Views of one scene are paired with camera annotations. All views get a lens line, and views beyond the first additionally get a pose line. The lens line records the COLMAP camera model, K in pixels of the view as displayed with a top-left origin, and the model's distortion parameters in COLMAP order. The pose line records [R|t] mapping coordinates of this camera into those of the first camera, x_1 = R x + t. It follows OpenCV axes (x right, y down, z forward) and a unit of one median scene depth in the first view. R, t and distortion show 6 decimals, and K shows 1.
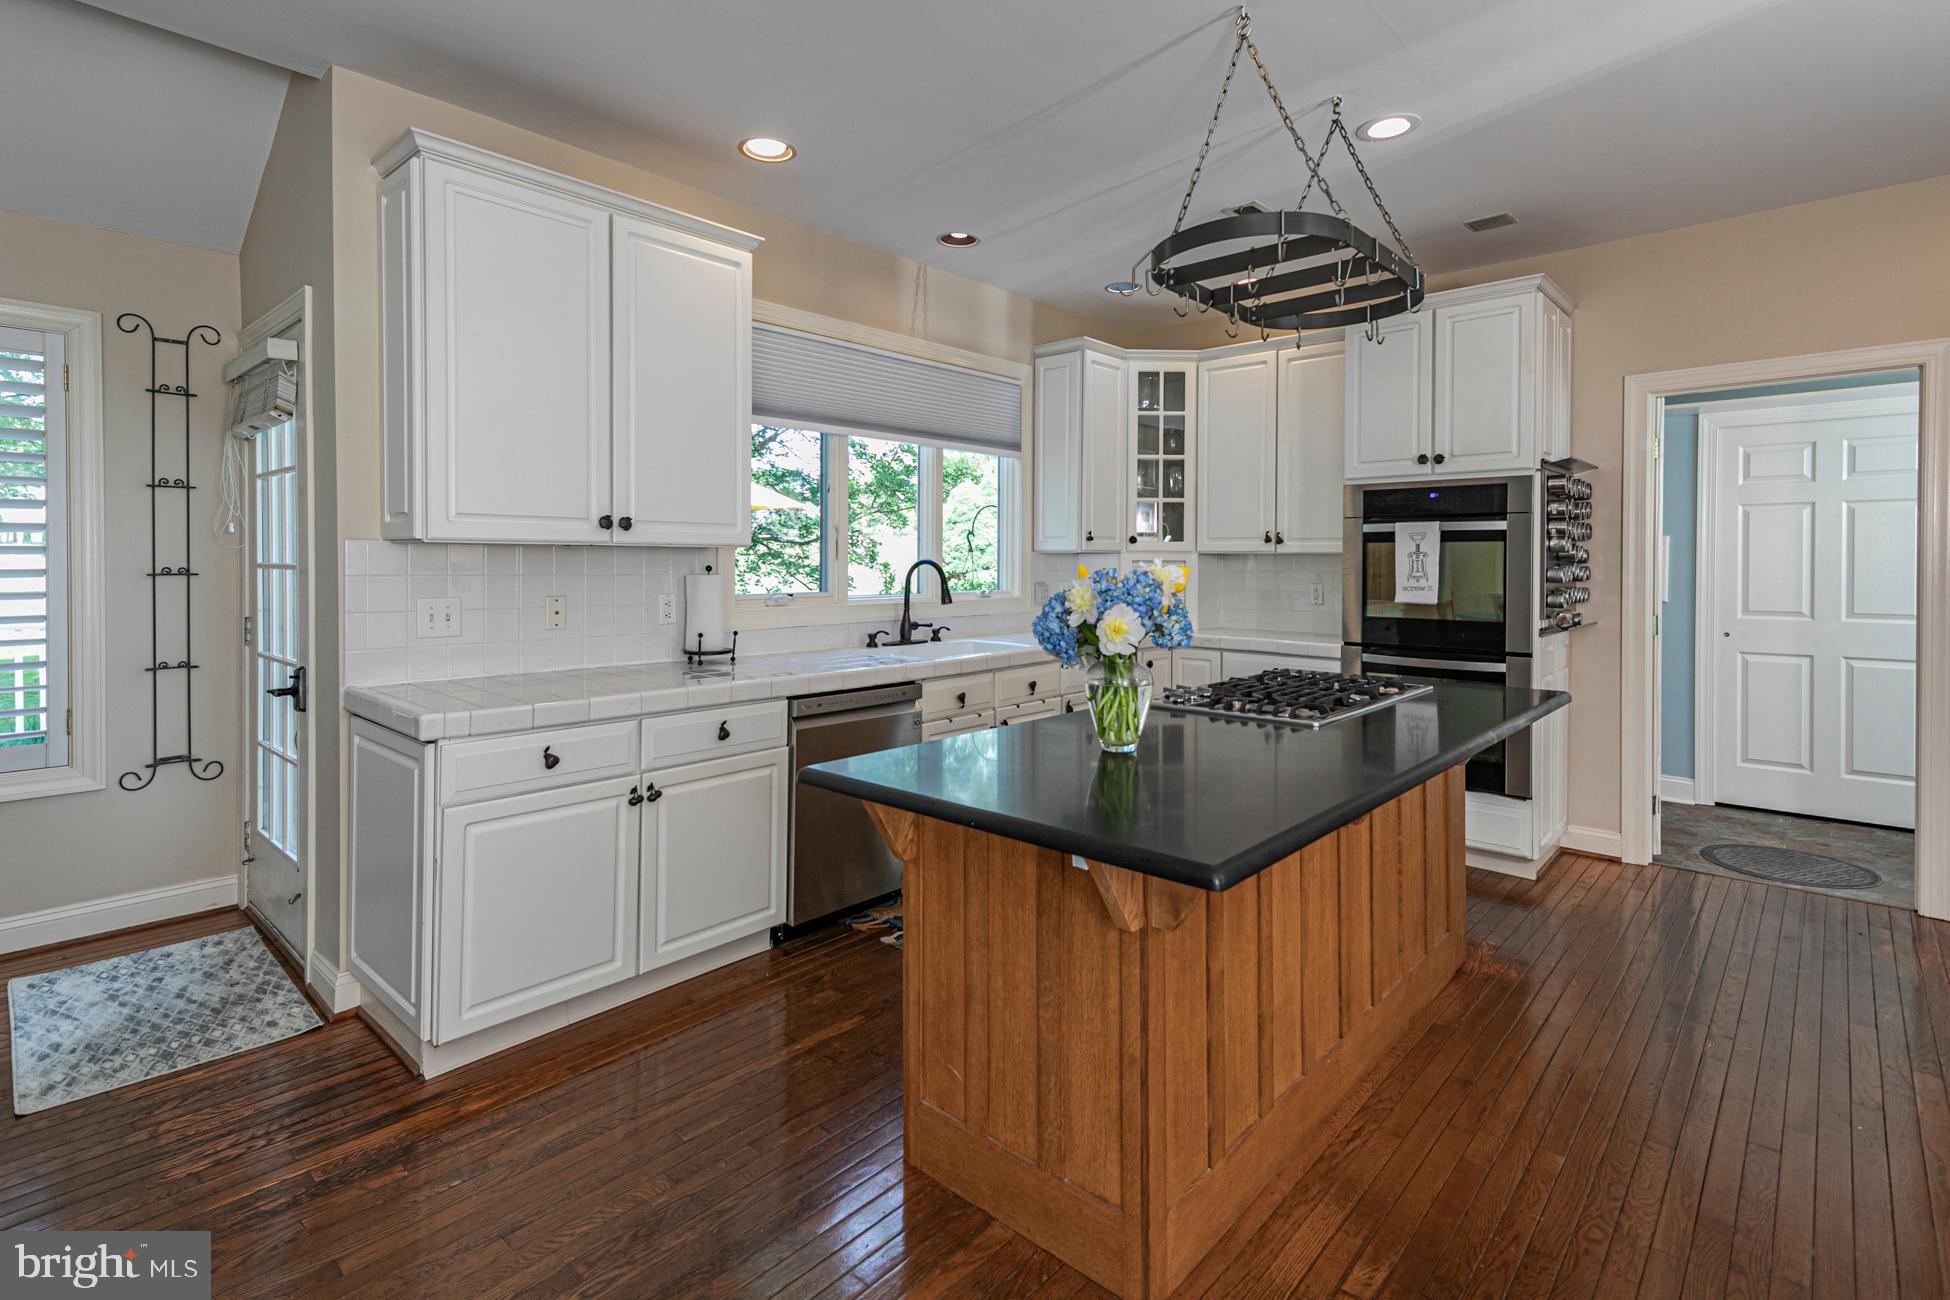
lens RADIAL K [[945.4, 0, 979.6], [0, 945.4, 564.0], [0, 0, 1]] dist [0.024611, -0.000555]
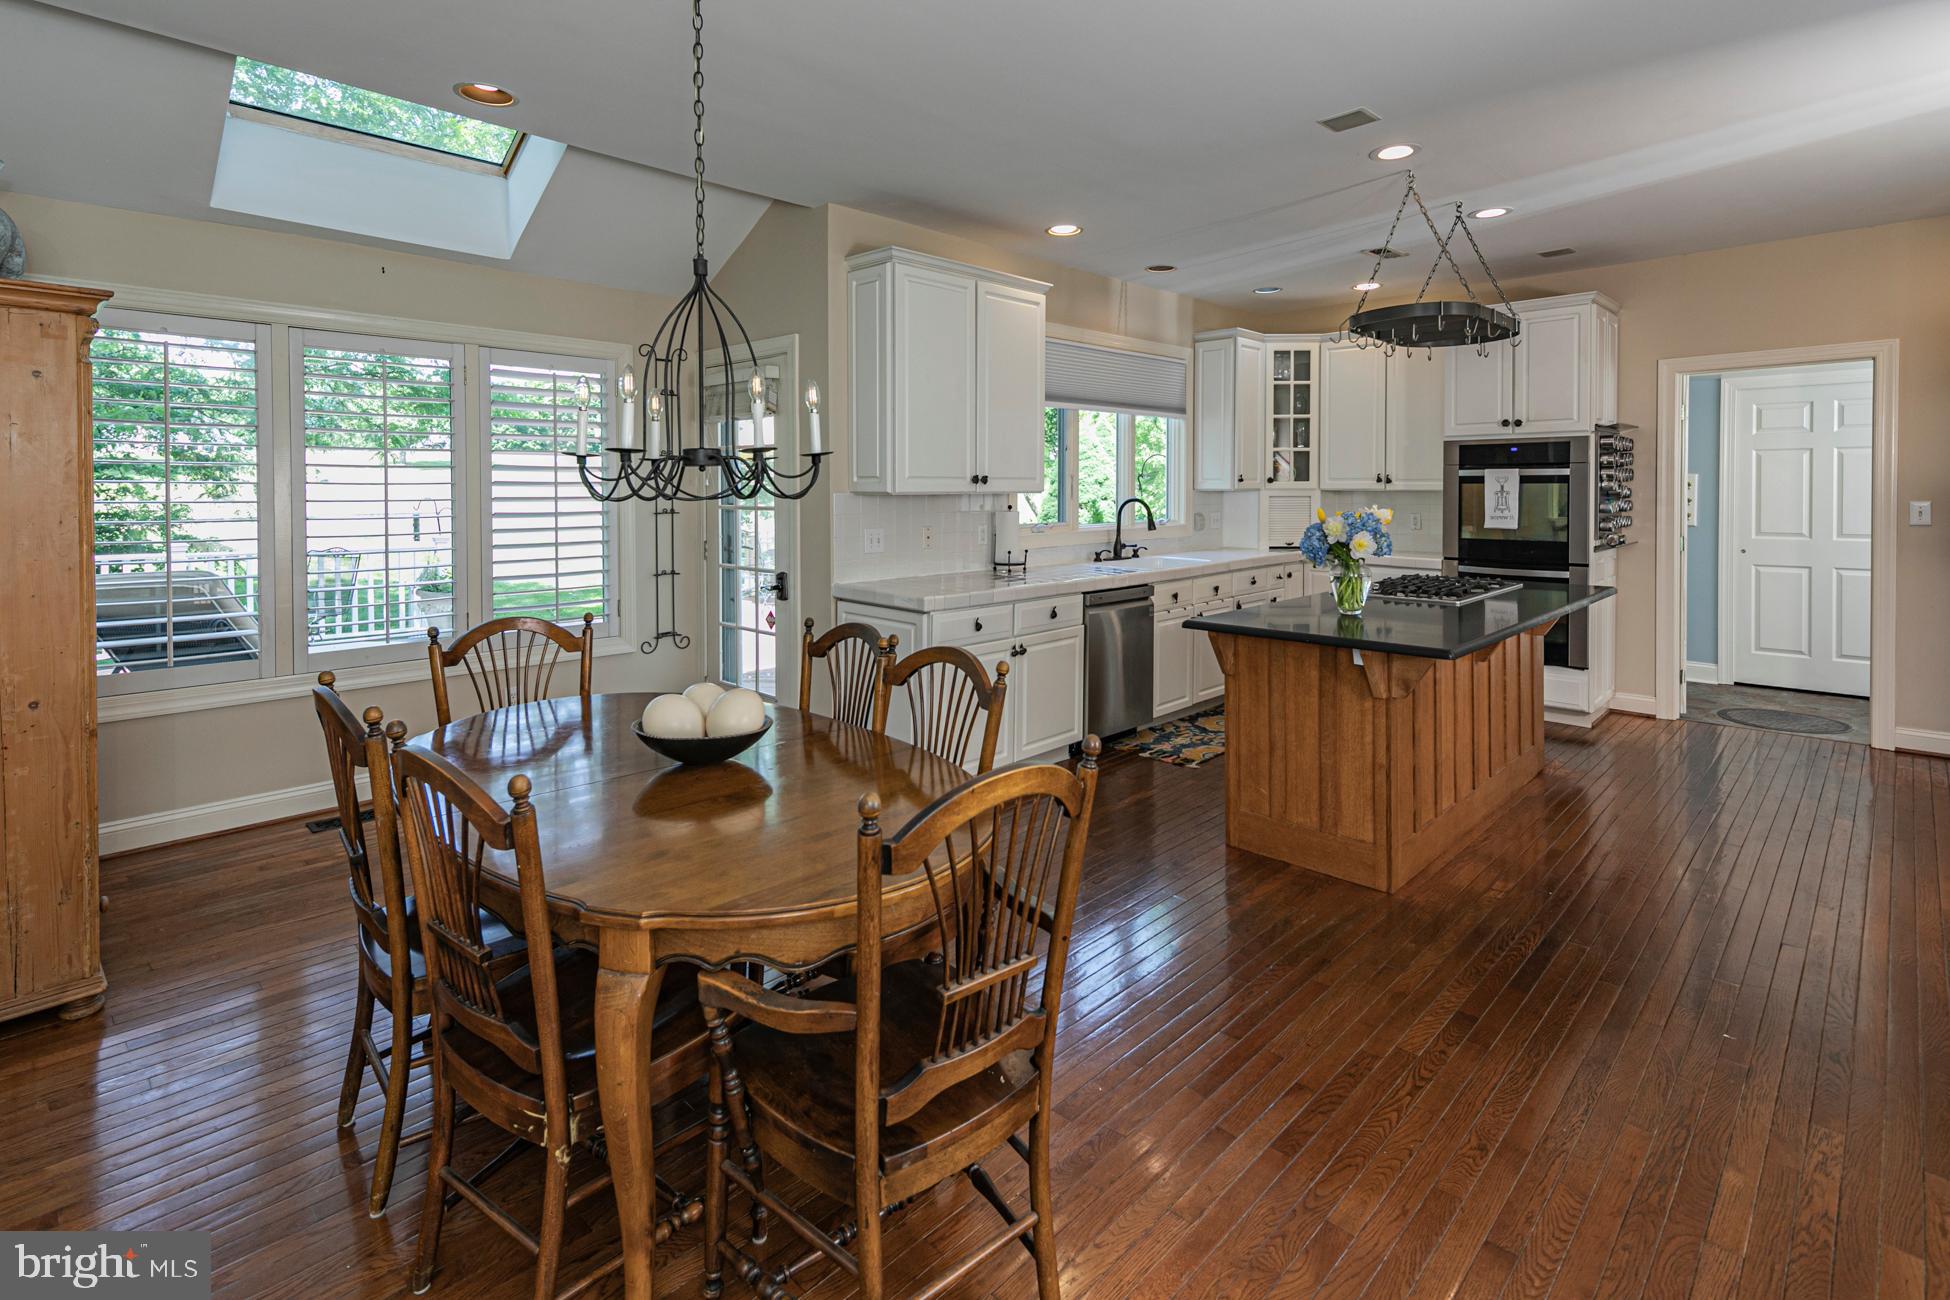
lens RADIAL K [[945.4, 0, 968.0], [0, 945.4, 498.0], [0, 0, 1]] dist [0.024611, -0.000555]
pose [[0.999027, -0.006324, -0.043650, -0.260754], [0.006744, 0.999932, 0.009475, -0.021516], [0.043587, -0.009760, 0.999002, -0.425982]]
